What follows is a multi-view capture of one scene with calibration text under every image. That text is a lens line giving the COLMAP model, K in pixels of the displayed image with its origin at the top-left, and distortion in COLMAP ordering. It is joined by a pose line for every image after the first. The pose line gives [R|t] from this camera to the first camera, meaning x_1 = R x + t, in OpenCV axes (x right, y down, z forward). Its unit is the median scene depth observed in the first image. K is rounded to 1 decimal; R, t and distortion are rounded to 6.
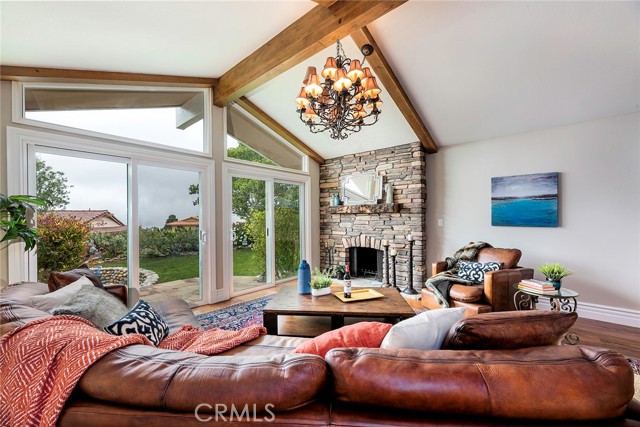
lens RADIAL K [[256.0, 0, 316.7], [0, 256.0, 216.3], [0, 0, 1]] dist [0.001425, 0.000139]
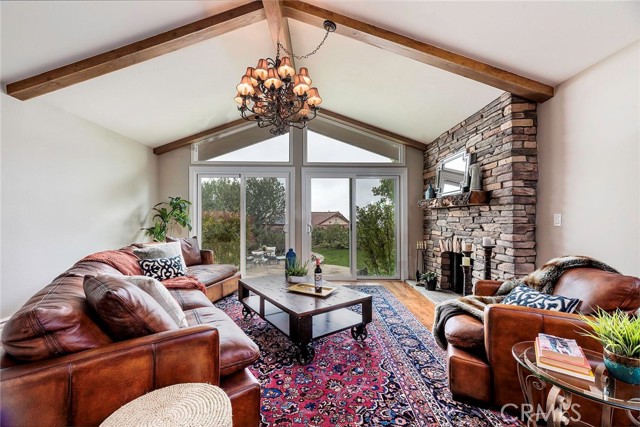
lens RADIAL K [[256.0, 0, 317.0], [0, 256.0, 215.4], [0, 0, 1]] dist [0.001425, 0.000139]
pose [[0.661779, 0.000930, -0.749698, 0.703018], [-0.007848, 0.999953, -0.005687, 0.028811], [0.749658, 0.009647, 0.661755, 0.296756]]
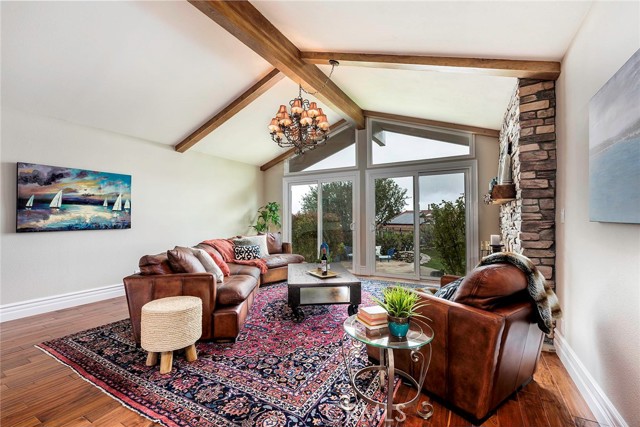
lens RADIAL K [[271.6, 0, 319.9], [0, 271.6, 211.7], [0, 0, 1]] dist [-0.002118, 0.000621]
pose [[0.209989, -0.017861, -0.977541, 1.118700], [0.006416, 0.999837, -0.016890, 0.029648], [0.977683, -0.002725, 0.210070, 0.561585]]
